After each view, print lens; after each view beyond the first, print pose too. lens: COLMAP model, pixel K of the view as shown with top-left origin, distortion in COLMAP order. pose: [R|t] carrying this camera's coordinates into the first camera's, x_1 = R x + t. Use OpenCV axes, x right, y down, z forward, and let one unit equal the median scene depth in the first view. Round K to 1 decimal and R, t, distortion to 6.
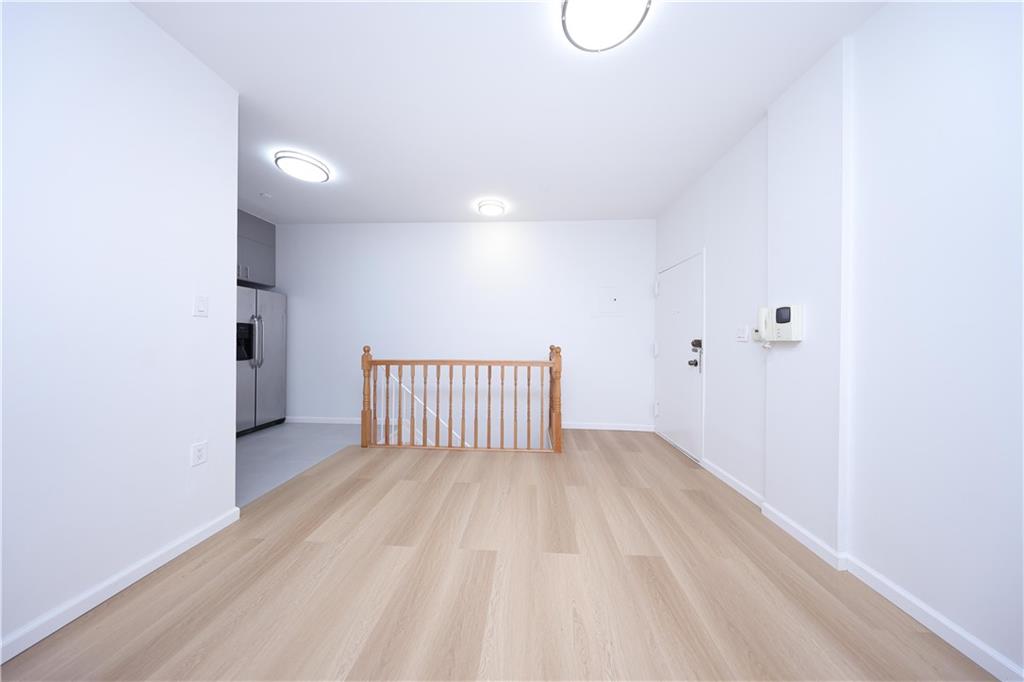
lens RADIAL K [[300.2, 0, 516.8], [0, 300.2, 339.9], [0, 0, 1]] dist [0.005129, -0.000237]
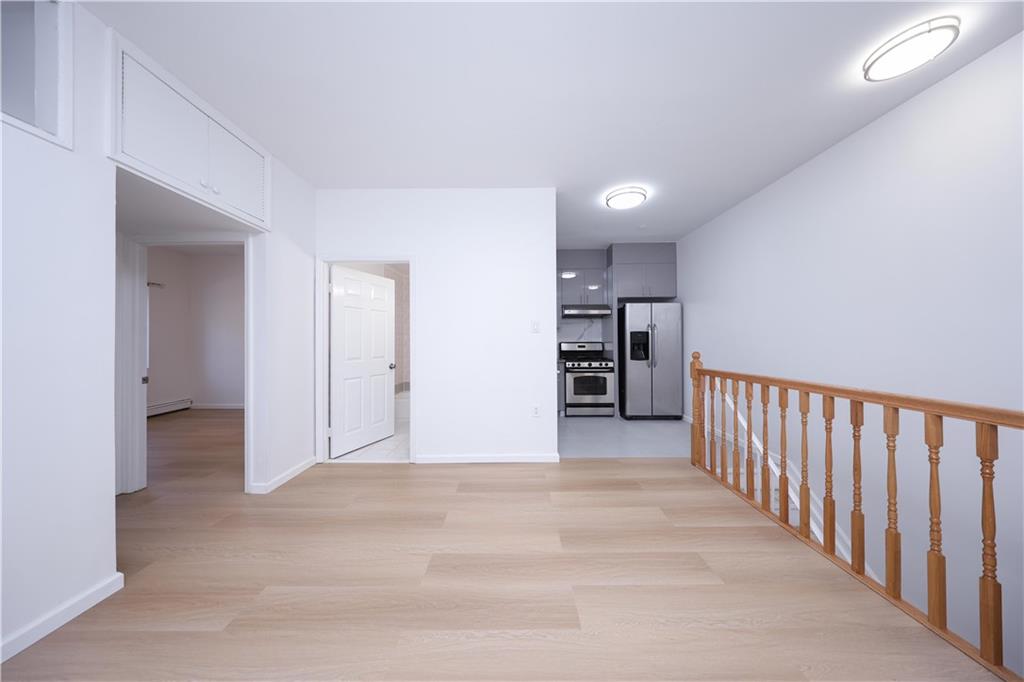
lens RADIAL K [[300.2, 0, 513.6], [0, 300.2, 341.1], [0, 0, 1]] dist [0.005129, -0.000237]
pose [[0.050200, -0.008075, -0.998707, 0.364812], [0.007372, 0.999943, -0.007715, -0.009550], [0.998712, -0.006975, 0.050256, 0.421120]]
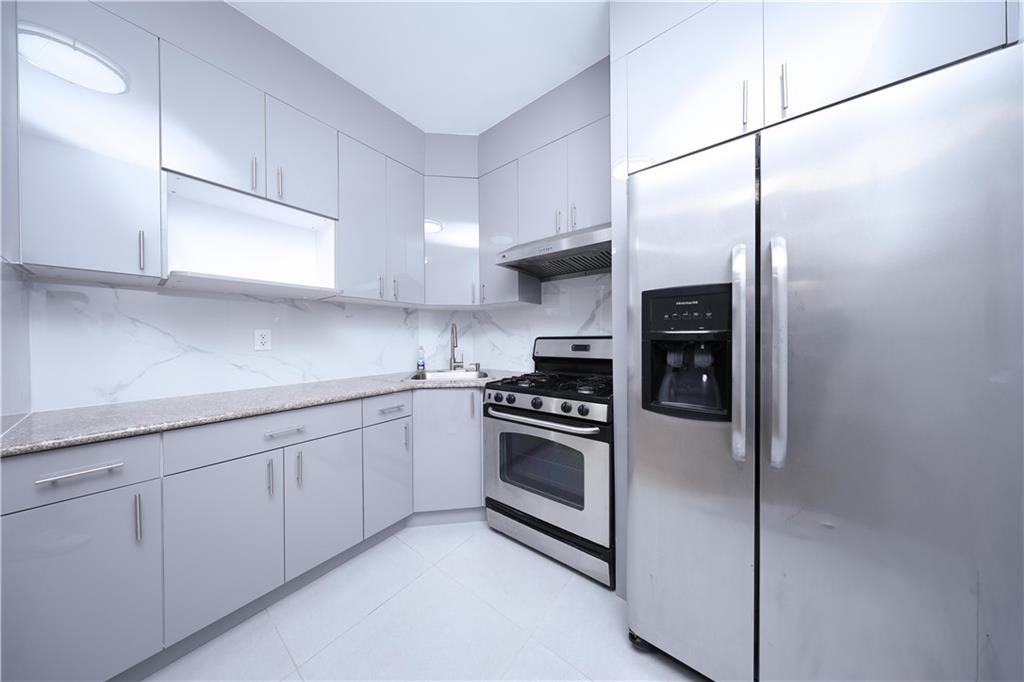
lens RADIAL K [[300.2, 0, 512.6], [0, 300.2, 339.5], [0, 0, 1]] dist [0.005129, -0.000237]
pose [[-0.581548, 0.002054, -0.813510, -0.614640], [0.006450, 0.999977, -0.002086, -0.007739], [0.813487, -0.006461, -0.581548, 1.093357]]
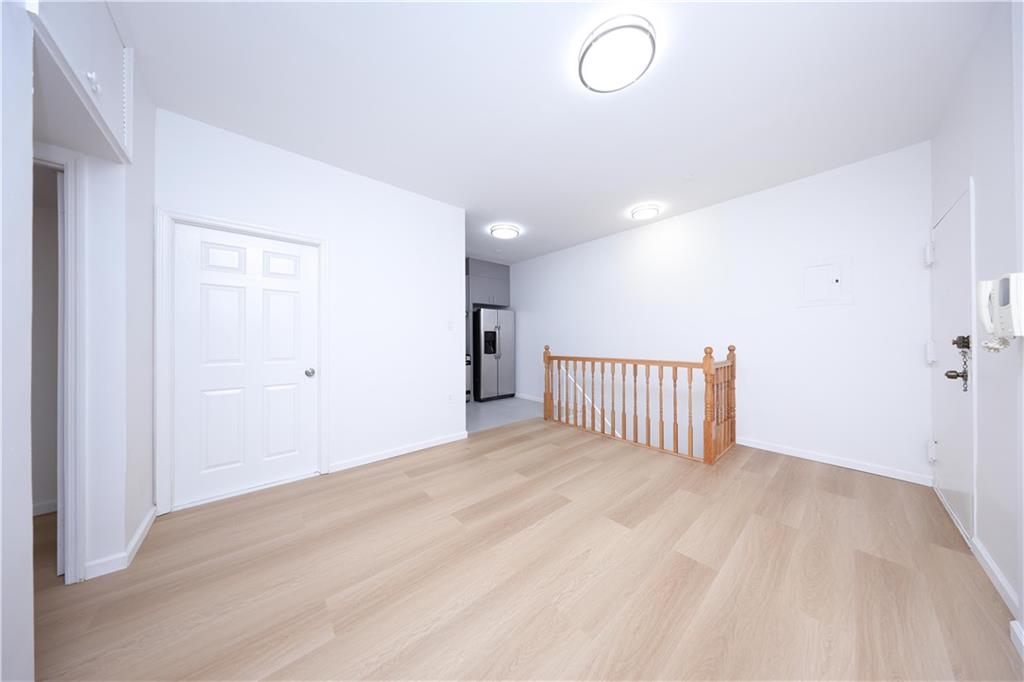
lens RADIAL K [[300.2, 0, 513.8], [0, 300.2, 342.8], [0, 0, 1]] dist [0.005129, -0.000237]
pose [[0.696620, -0.003611, -0.717432, 0.369689], [0.010014, 0.999939, 0.004690, 0.000913], [0.717371, -0.010451, 0.696613, -0.048219]]
